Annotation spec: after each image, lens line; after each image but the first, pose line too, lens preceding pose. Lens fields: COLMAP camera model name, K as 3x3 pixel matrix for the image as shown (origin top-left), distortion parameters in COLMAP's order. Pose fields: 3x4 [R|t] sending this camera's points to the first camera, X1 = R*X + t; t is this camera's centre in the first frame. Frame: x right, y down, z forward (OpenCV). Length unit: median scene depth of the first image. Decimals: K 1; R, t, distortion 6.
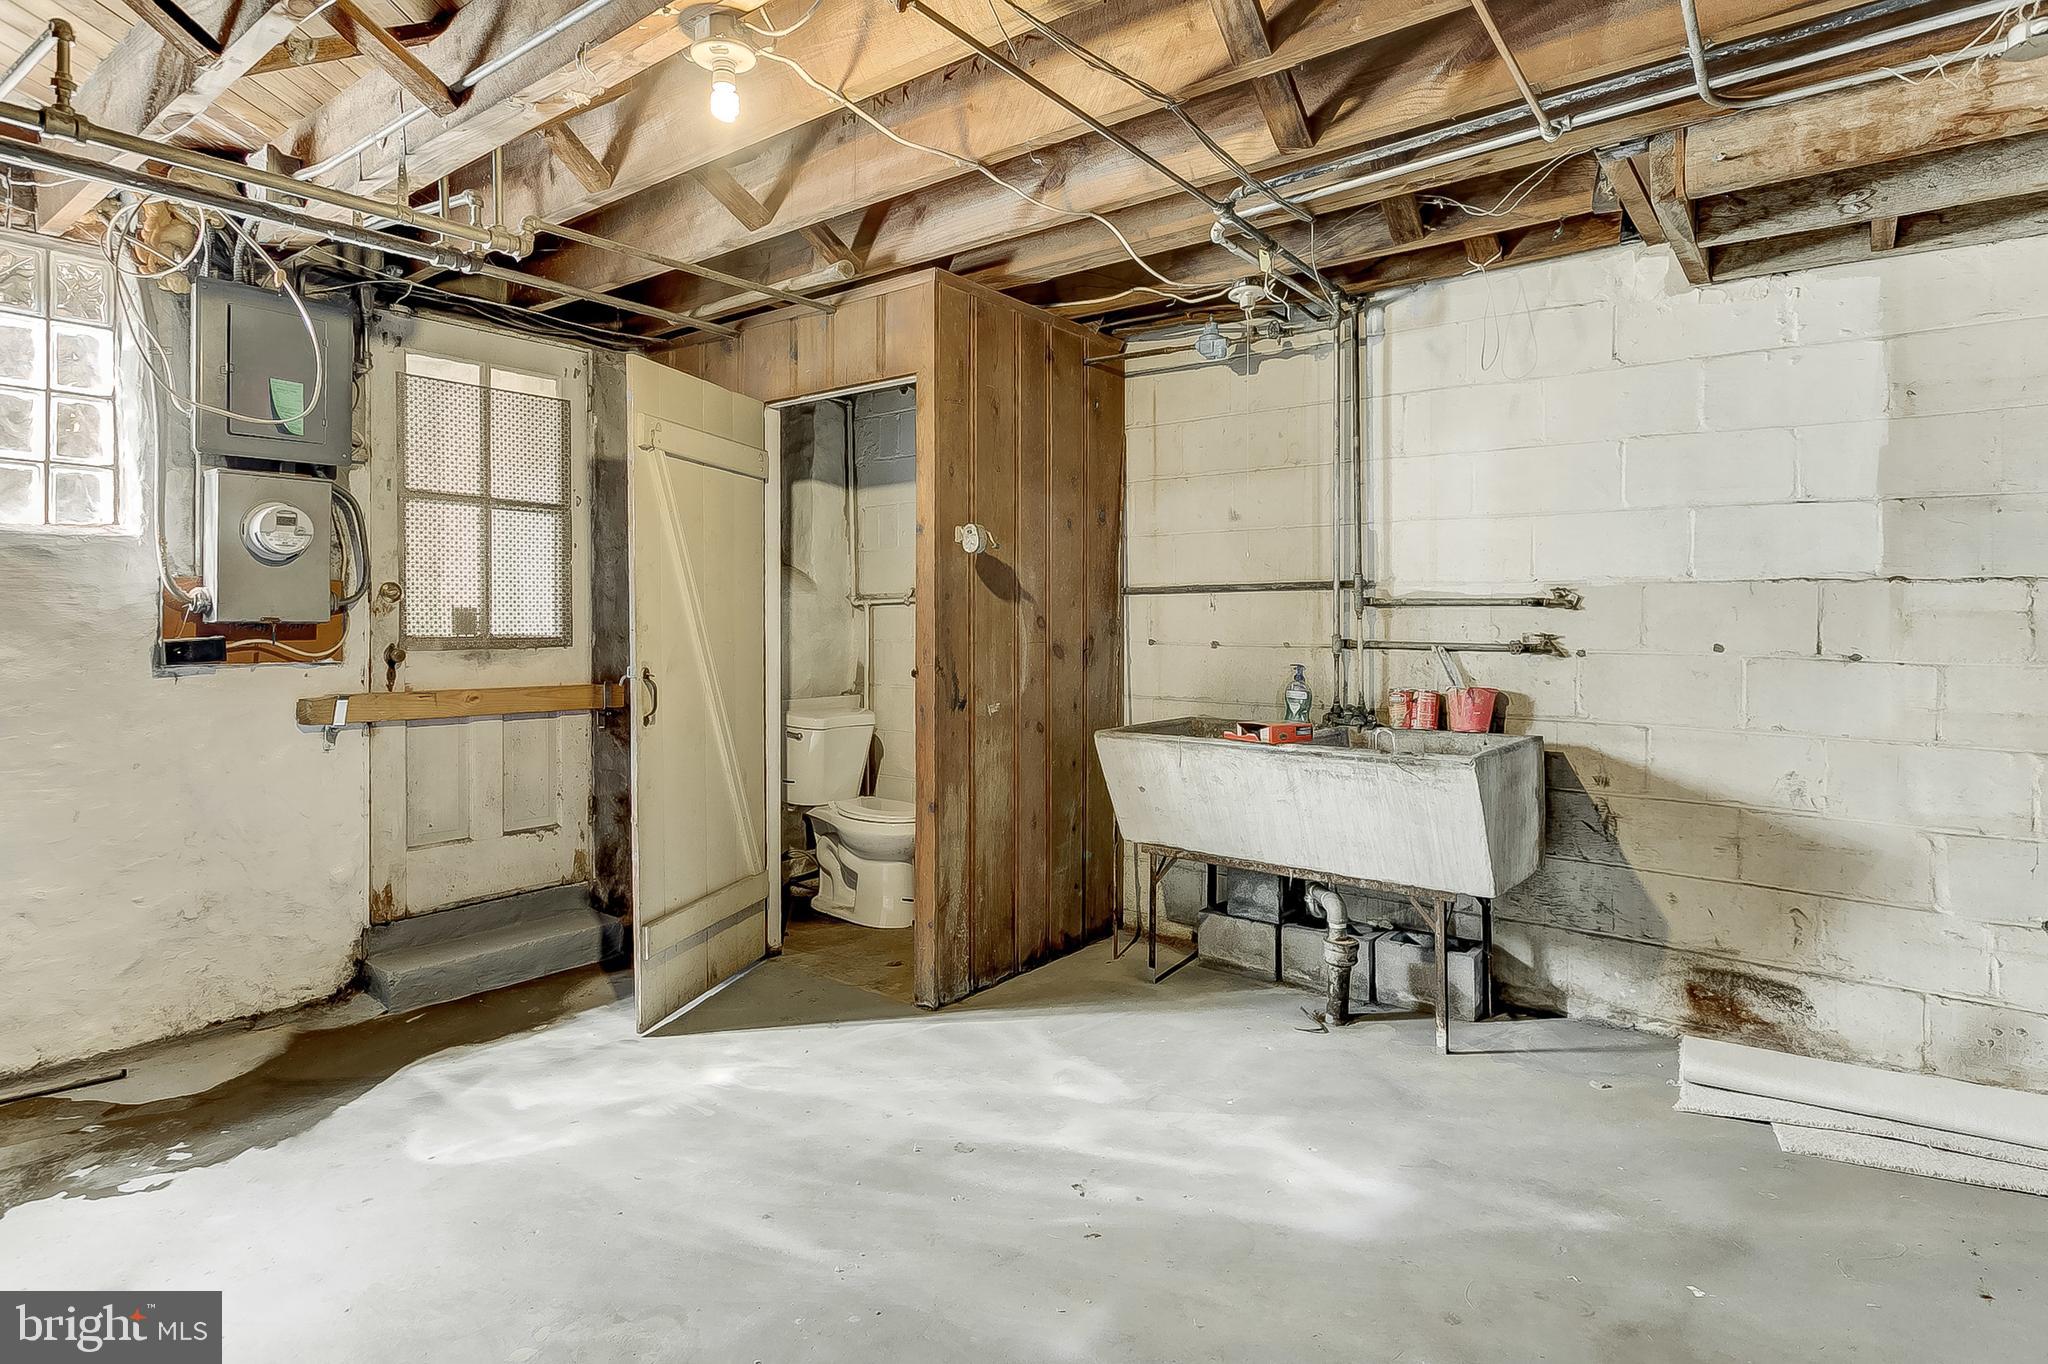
lens RADIAL K [[1100.9, 0, 1020.5], [0, 1100.9, 616.1], [0, 0, 1]] dist [0.005630, 0.002166]
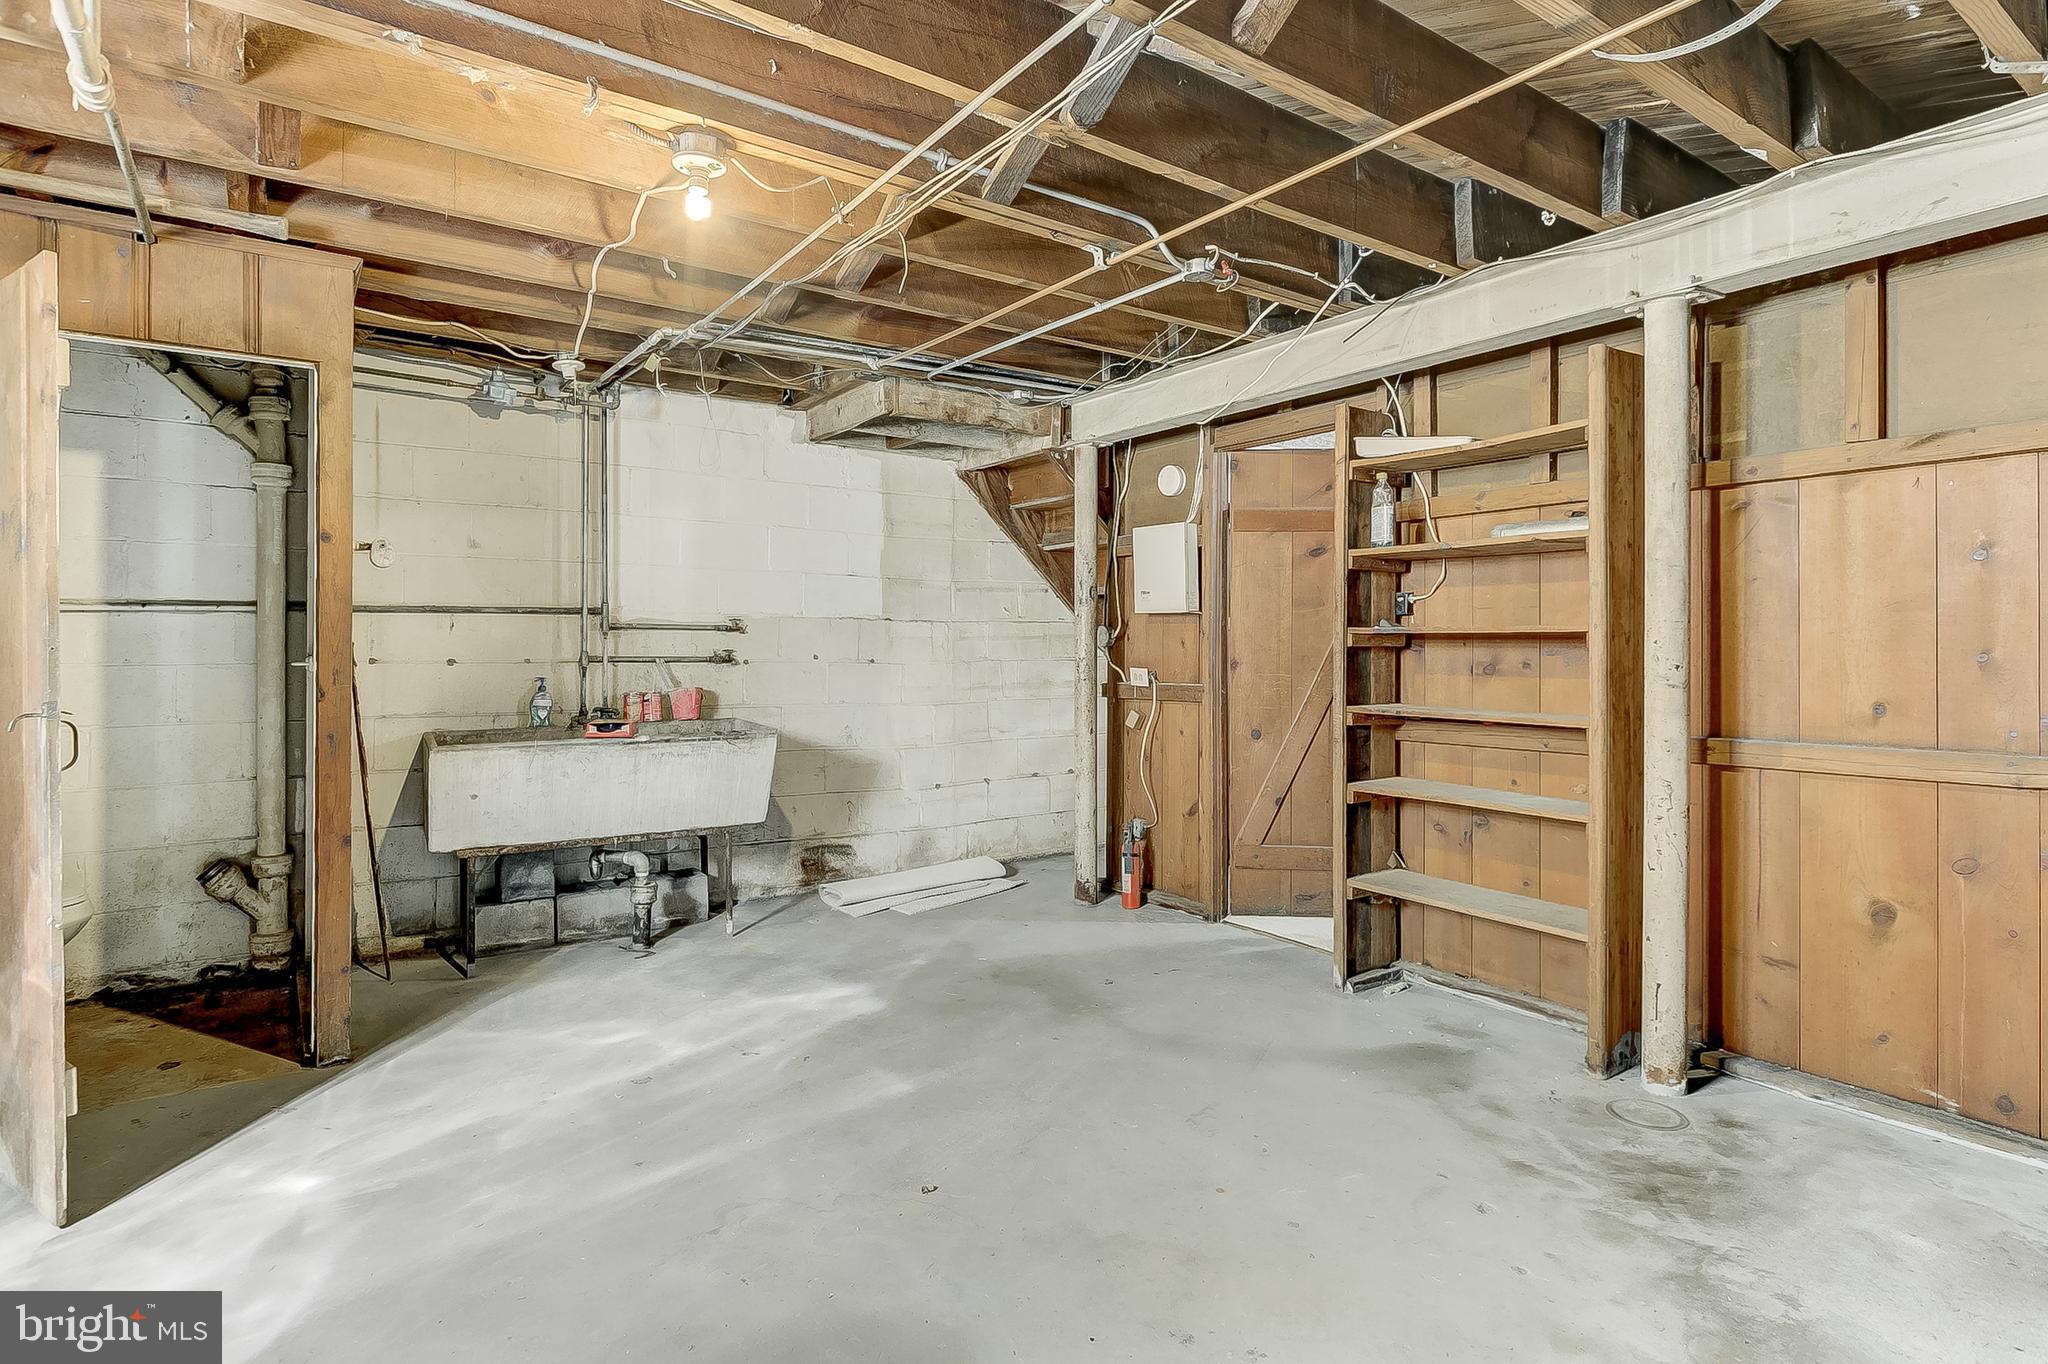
lens RADIAL K [[1023.6, 0, 1020.1], [0, 1023.6, 623.0], [0, 0, 1]] dist [-0.000576, -0.000100]
pose [[0.300549, 0.021128, 0.953532, -0.731758], [-0.005523, 0.999776, -0.020412, 0.006456], [-0.953750, 0.000869, 0.300598, 0.210670]]
